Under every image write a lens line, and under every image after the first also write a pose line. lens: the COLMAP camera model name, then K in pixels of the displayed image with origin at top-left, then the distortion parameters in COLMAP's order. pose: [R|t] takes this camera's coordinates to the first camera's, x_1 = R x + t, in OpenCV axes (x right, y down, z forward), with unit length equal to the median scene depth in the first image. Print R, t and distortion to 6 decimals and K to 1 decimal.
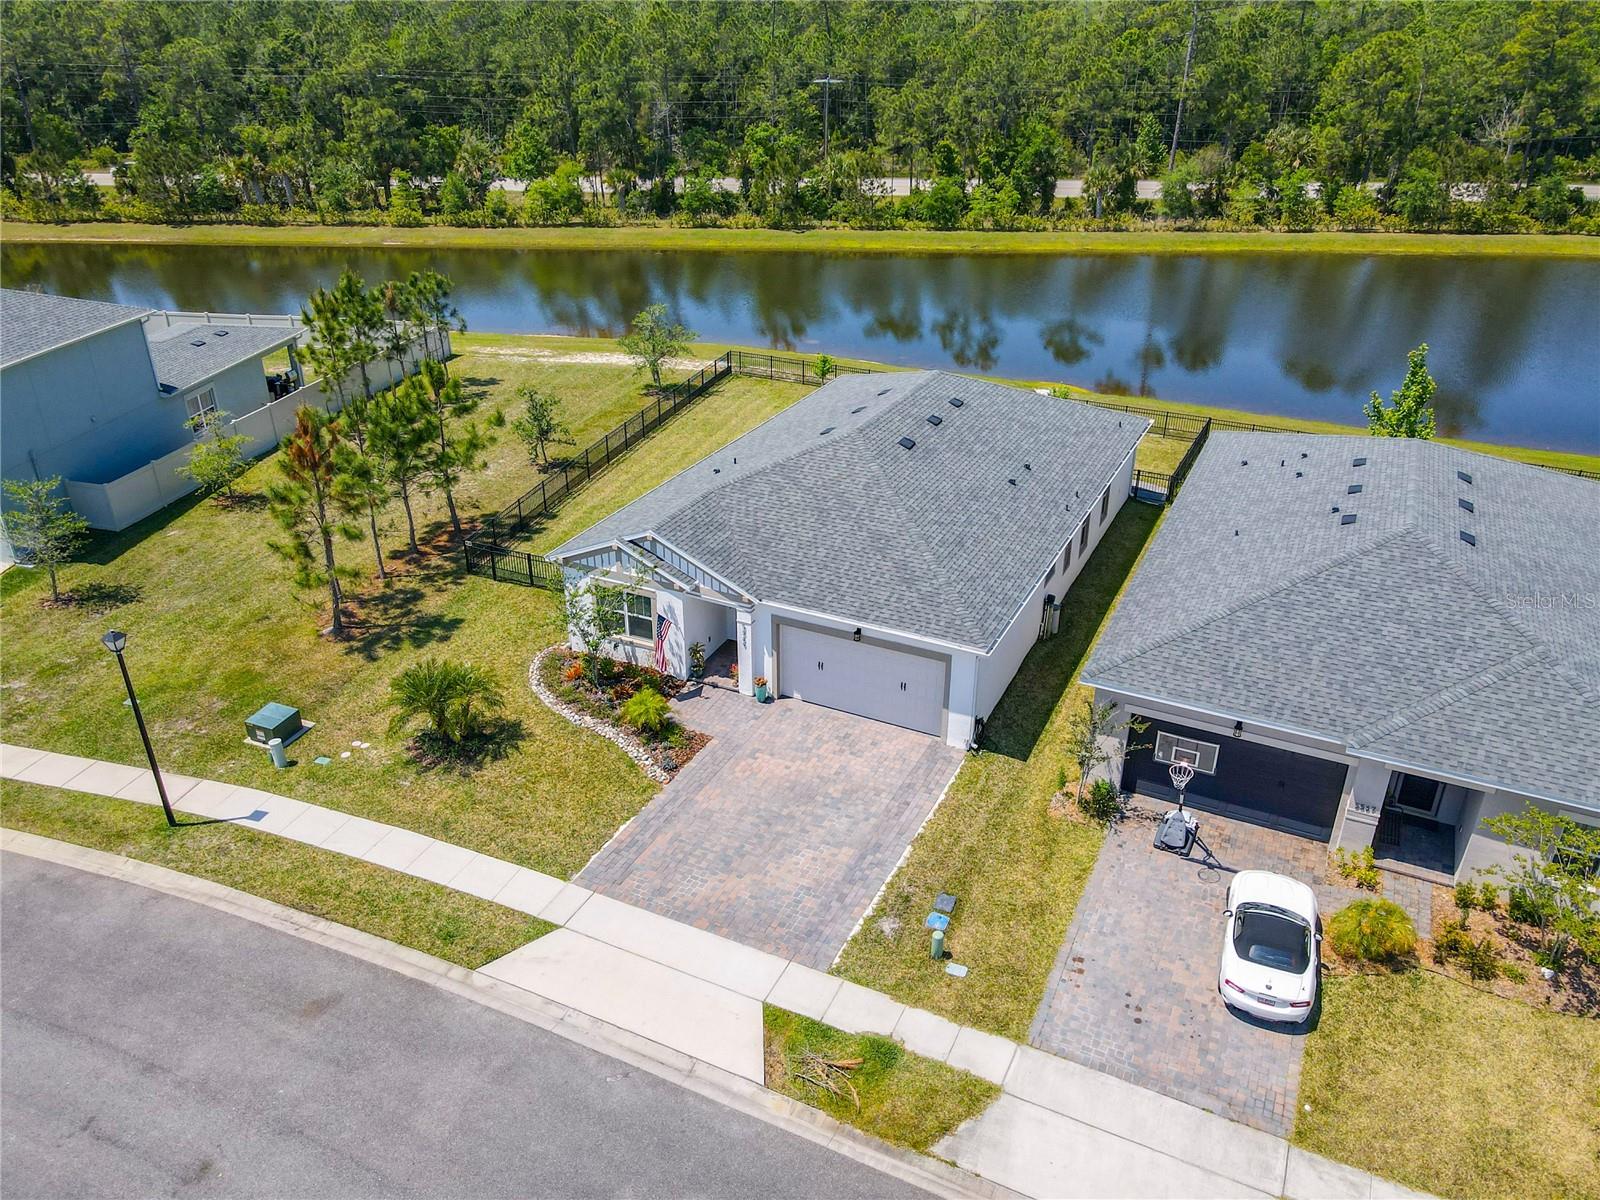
lens RADIAL K [[1162.5, 0, 819.3], [0, 1162.5, 601.9], [0, 0, 1]] dist [0.003591, 0.013050]
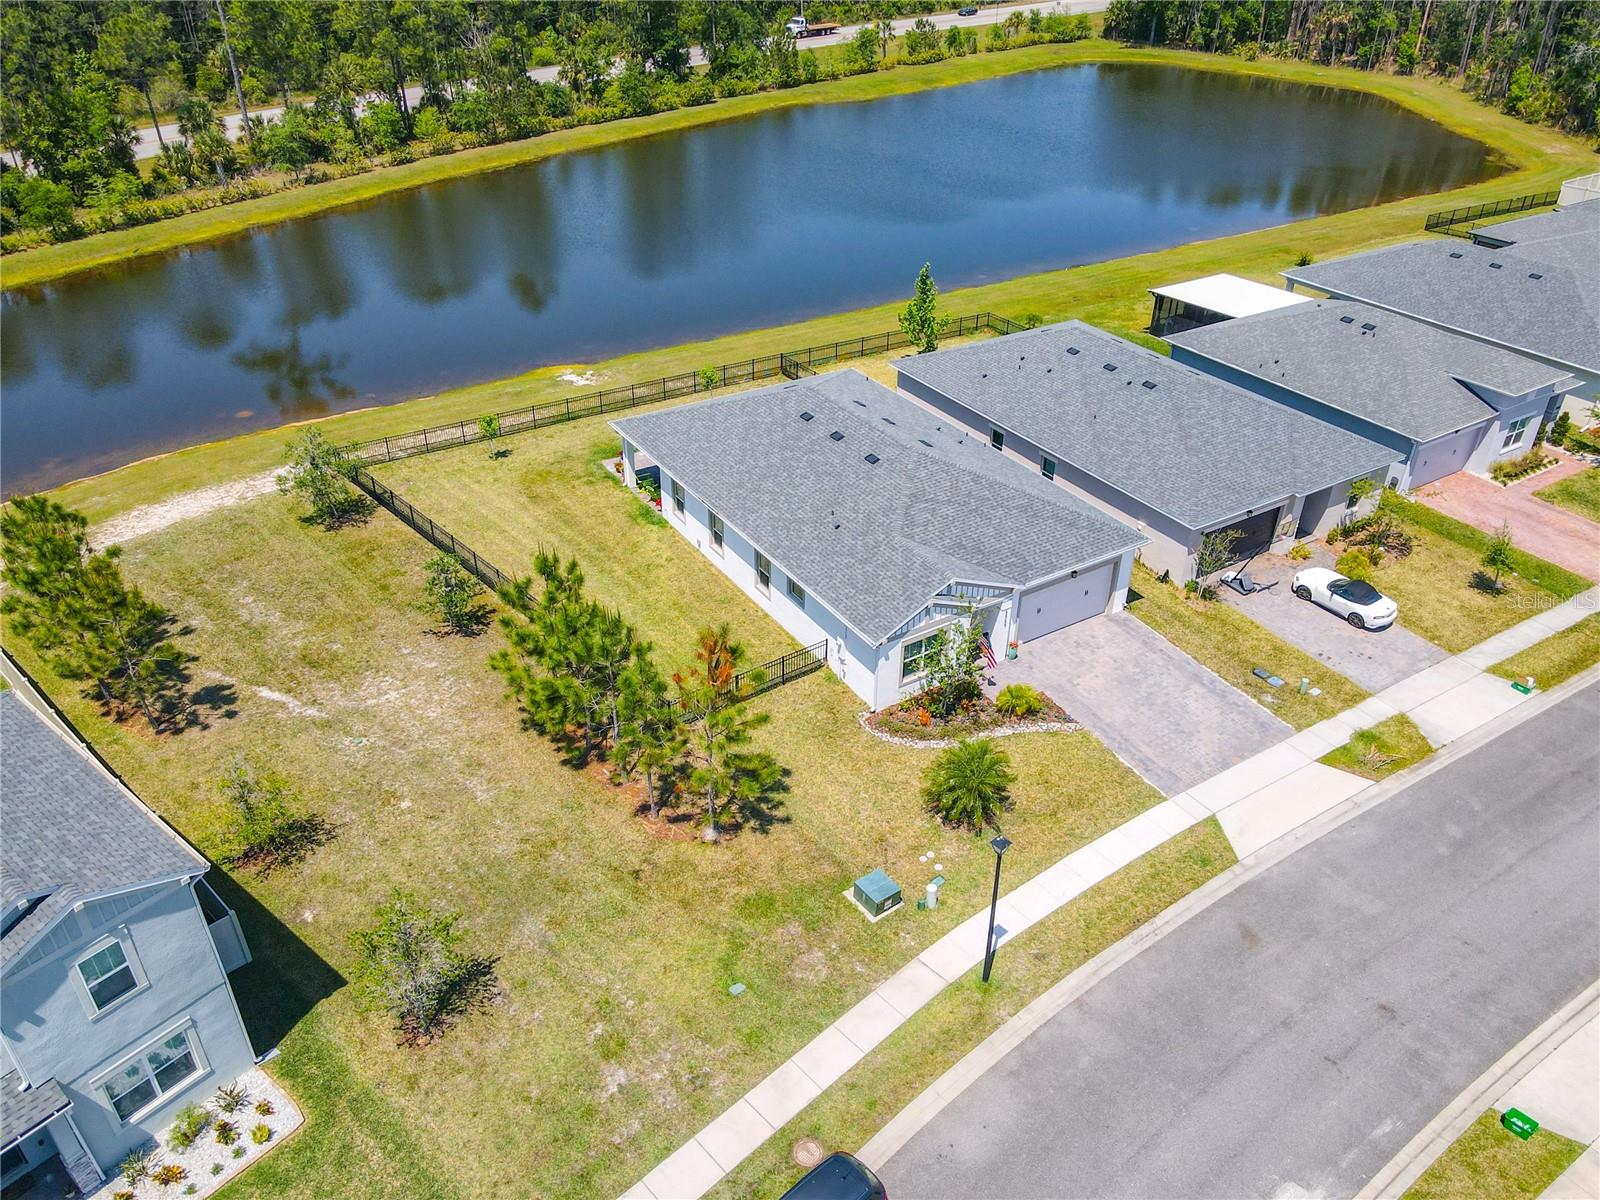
lens RADIAL K [[1168.4, 0, 804.9], [0, 1168.4, 609.9], [0, 0, 1]] dist [0.007126, 0.015503]
pose [[0.530363, -0.461243, 0.711316, -1.169982], [0.377390, 0.879774, 0.289092, -0.466093], [-0.759139, 0.115120, 0.640668, 0.343624]]
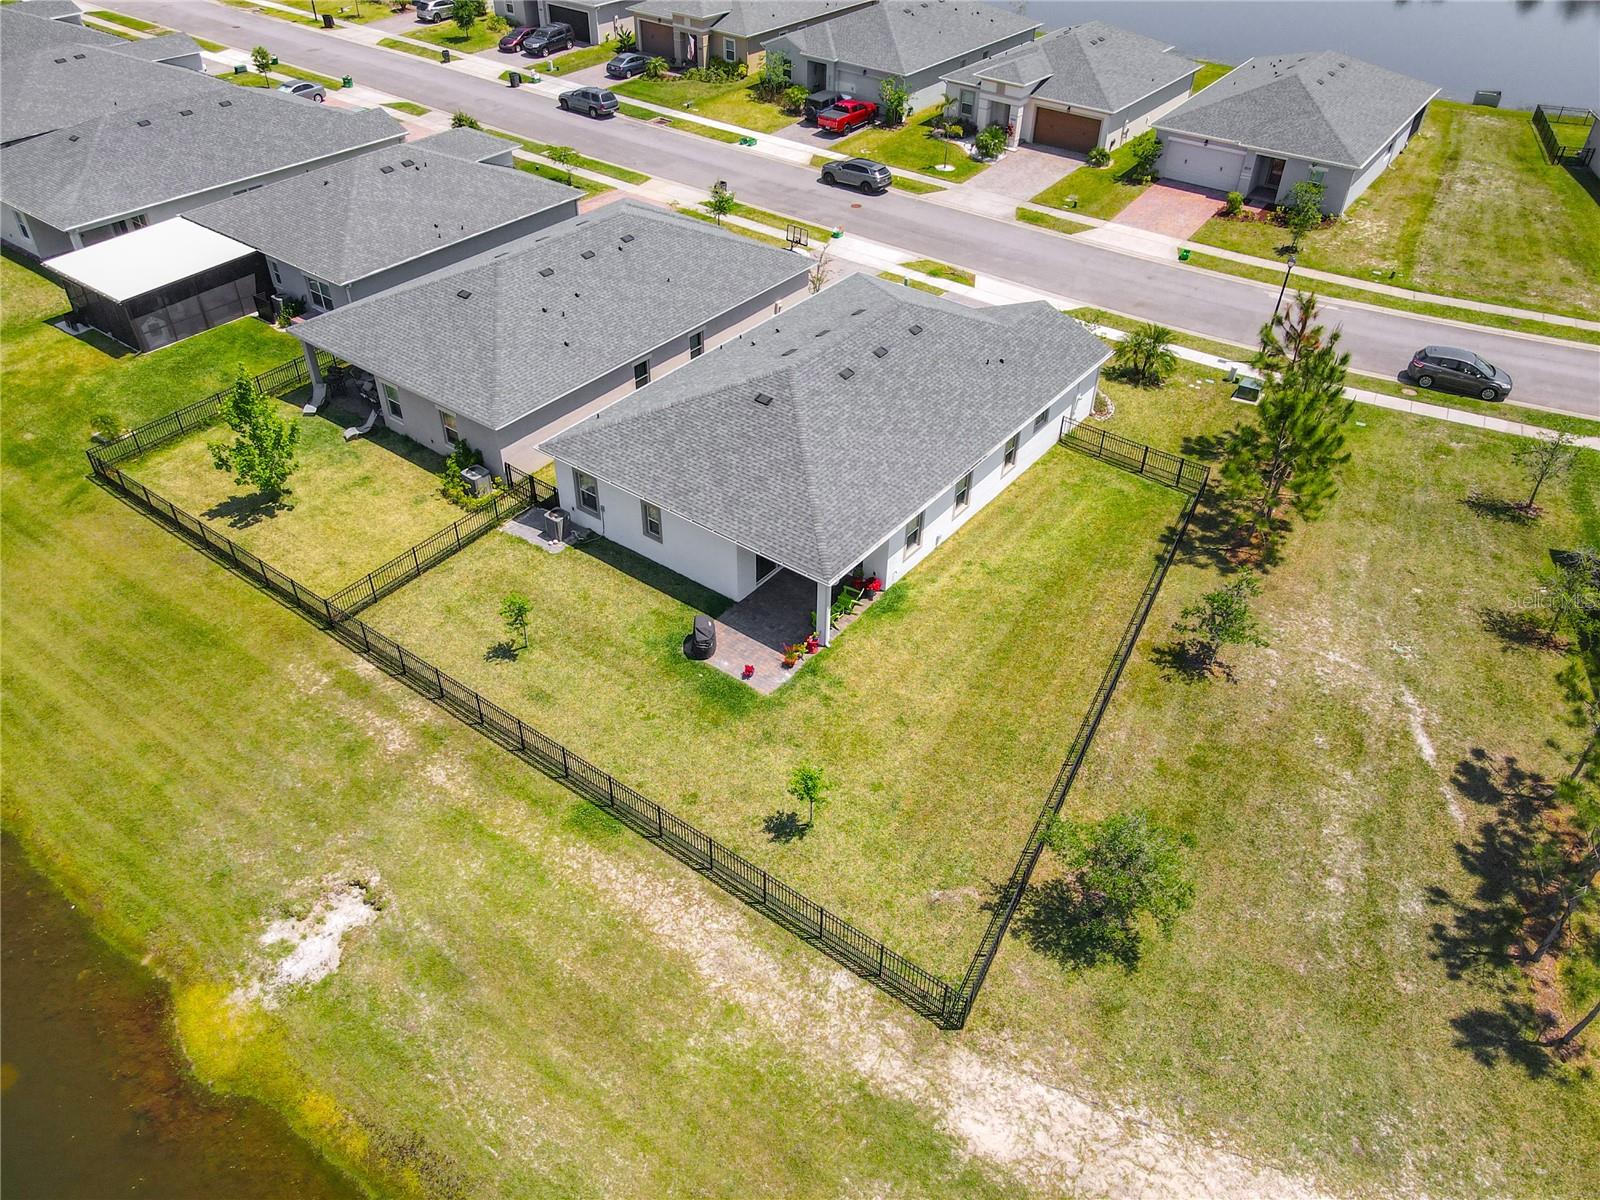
lens RADIAL K [[1175.2, 0, 818.3], [0, 1175.2, 600.7], [0, 0, 1]] dist [-0.009107, 0.054997]
pose [[-0.981055, -0.144730, 0.128779, -0.113609], [0.057841, 0.415591, 0.907711, -1.406659], [-0.184892, 0.897963, -0.399346, 2.137590]]
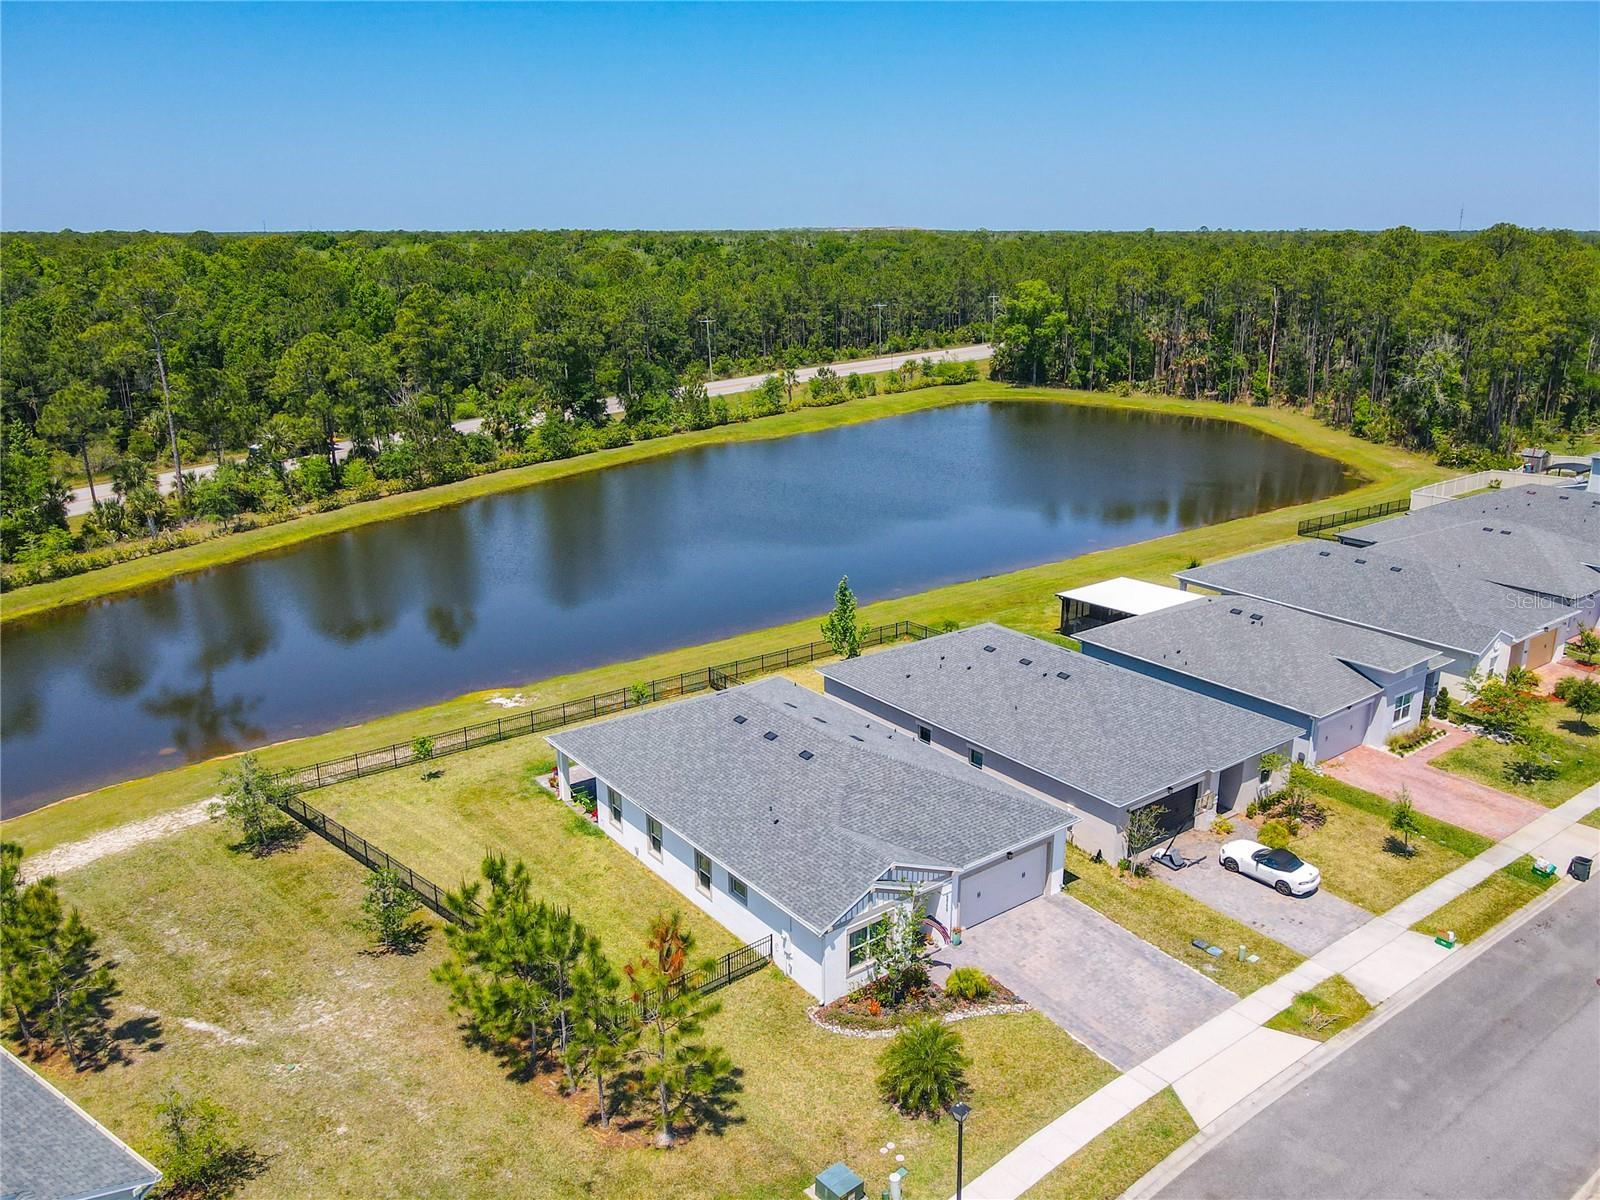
lens RADIAL K [[1232.5, 0, 808.5], [0, 1232.5, 598.8], [0, 0, 1]] dist [-0.038153, 0.036619]
pose [[0.460259, -0.264523, 0.847460, -1.291428], [0.410967, 0.909625, 0.060729, -0.456548], [-0.786935, 0.320328, 0.527373, 0.288738]]
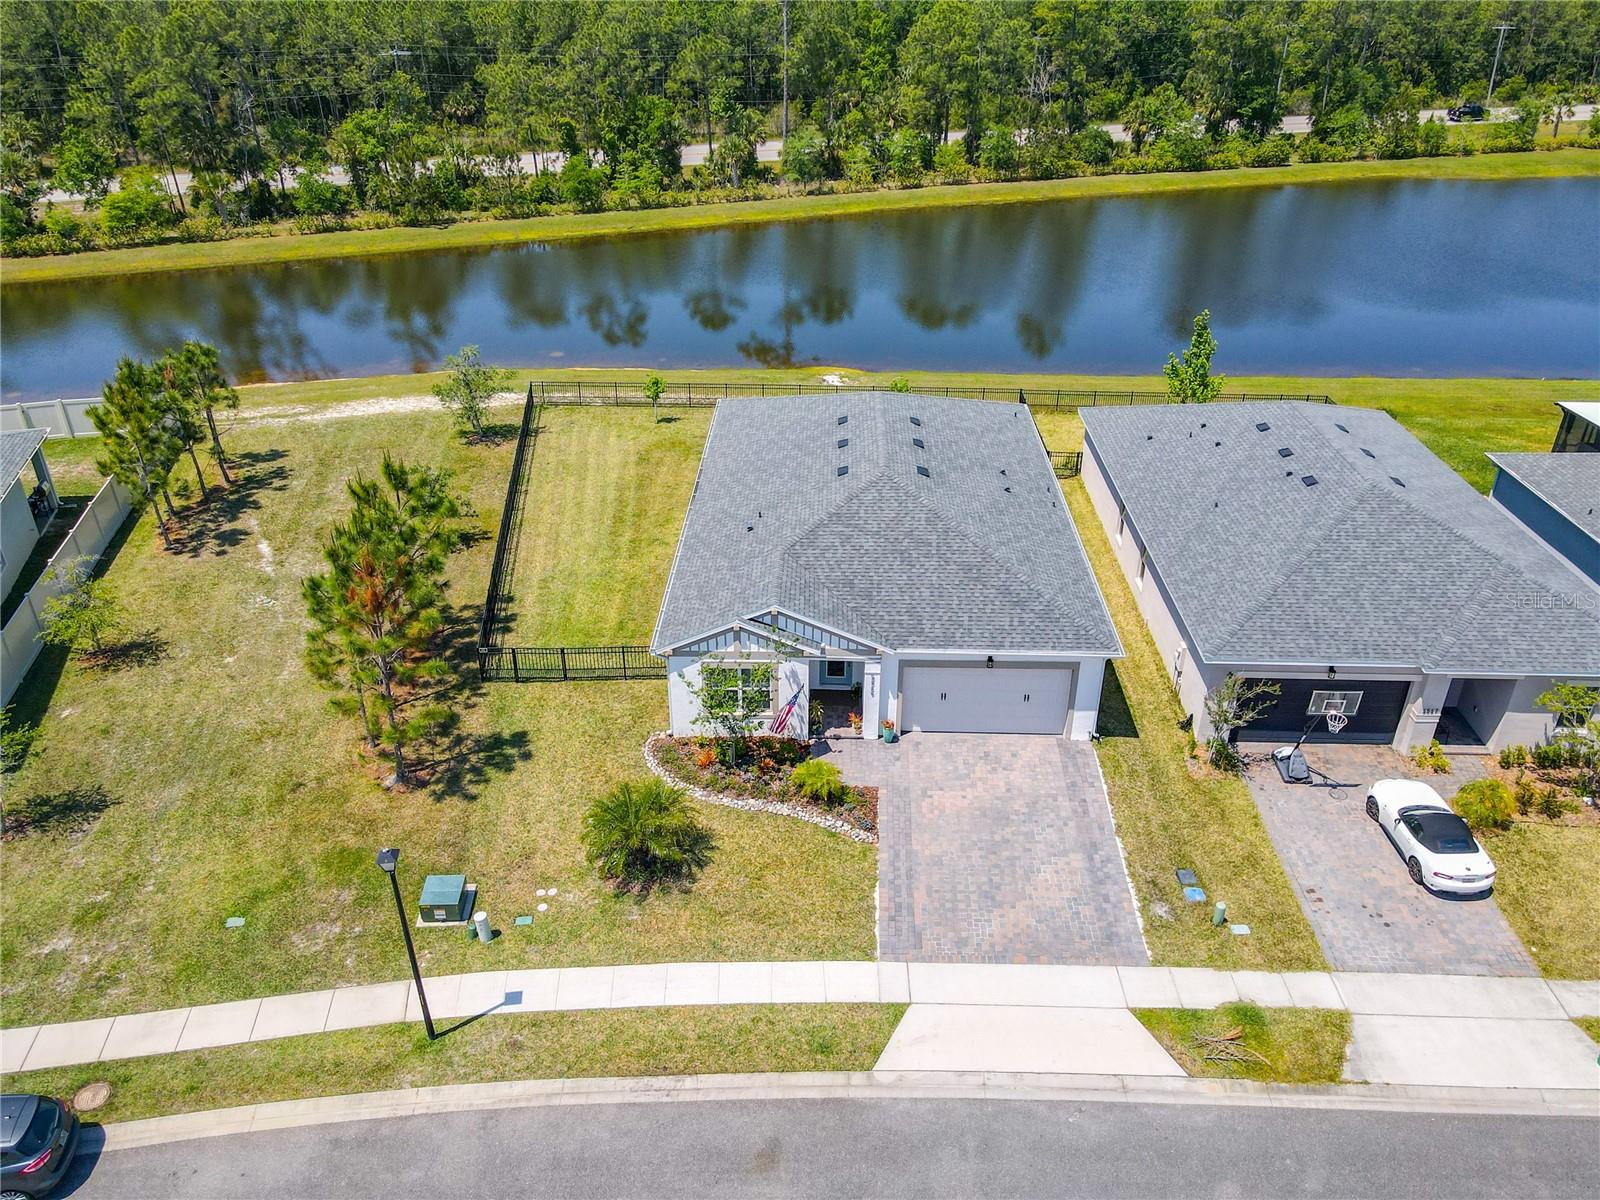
lens RADIAL K [[1174.9, 0, 813.6], [0, 1174.9, 599.8], [0, 0, 1]] dist [0.000634, 0.029586]
pose [[0.912004, -0.202393, 0.356772, -0.496695], [0.187825, 0.979303, 0.075417, -0.142117], [-0.364651, -0.001770, 0.931142, 0.038692]]
